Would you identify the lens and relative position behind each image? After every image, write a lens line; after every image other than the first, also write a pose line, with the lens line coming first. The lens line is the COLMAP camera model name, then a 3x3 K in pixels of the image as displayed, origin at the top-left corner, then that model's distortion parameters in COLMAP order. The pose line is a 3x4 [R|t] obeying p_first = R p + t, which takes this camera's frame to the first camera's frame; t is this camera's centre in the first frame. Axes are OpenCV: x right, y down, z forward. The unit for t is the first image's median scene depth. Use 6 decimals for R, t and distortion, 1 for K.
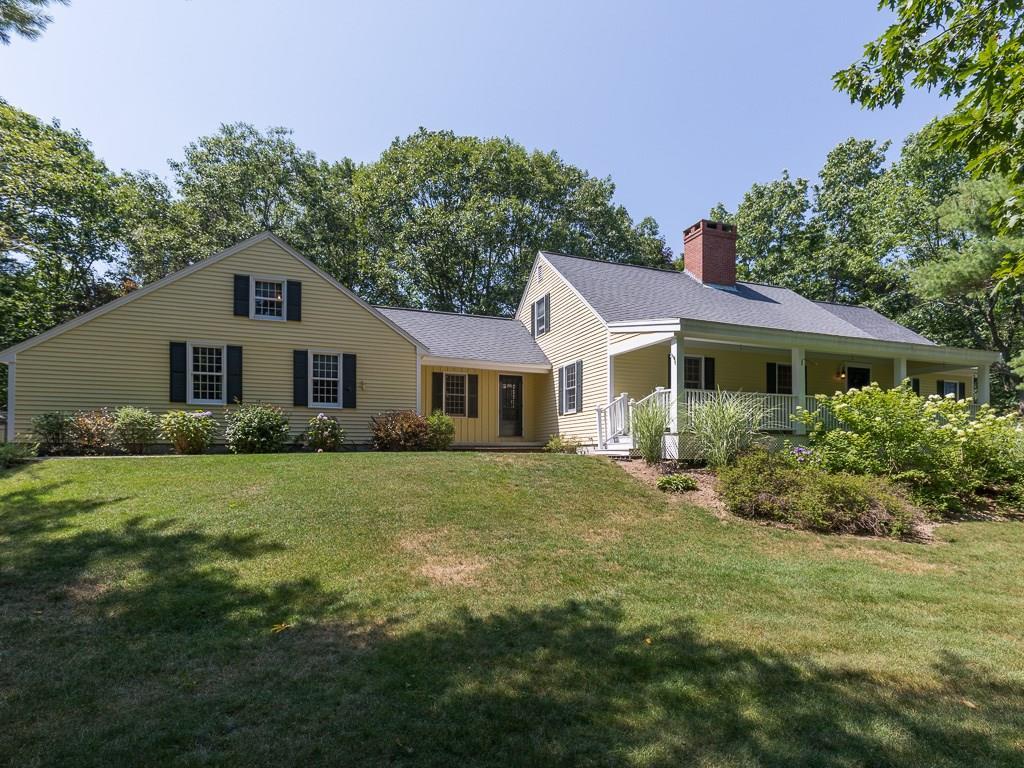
lens RADIAL K [[651.7, 0, 512.0], [0, 651.7, 384.0], [0, 0, 1]] dist [0.000626, -0.000141]
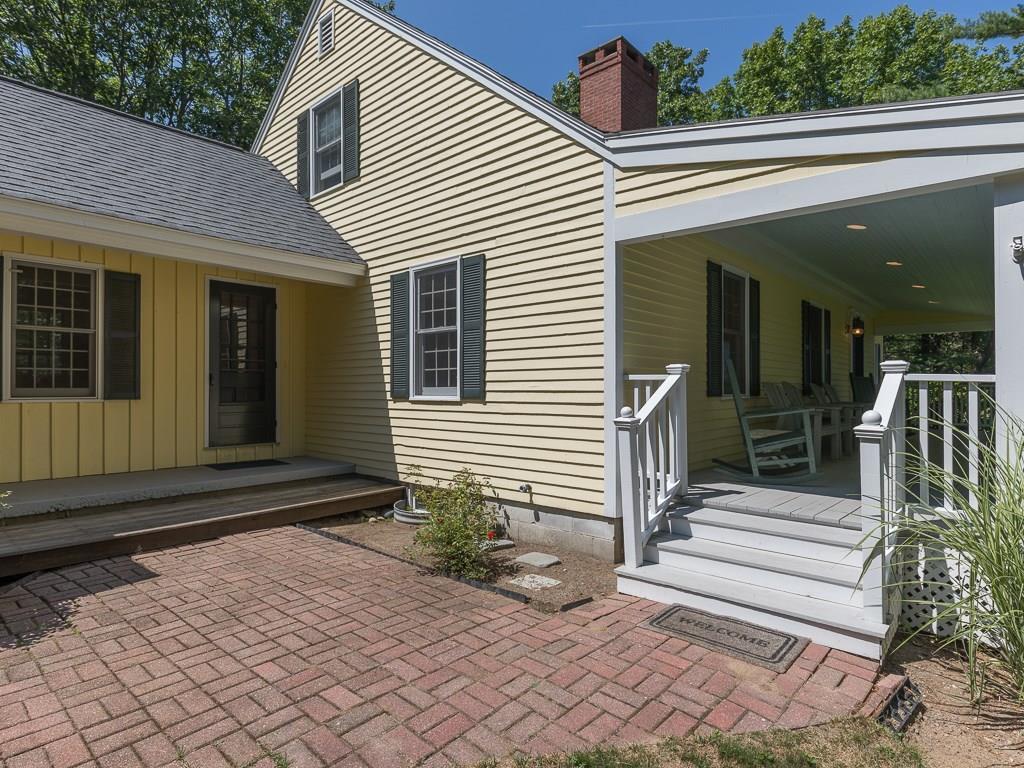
lens RADIAL K [[561.6, 0, 529.7], [0, 561.6, 373.2], [0, 0, 1]] dist [-0.002091, -0.000570]
pose [[0.868165, 0.005796, 0.496242, -0.019683], [-0.059726, 0.993884, 0.092882, -0.002065], [-0.492669, -0.110275, 0.863201, 0.637259]]
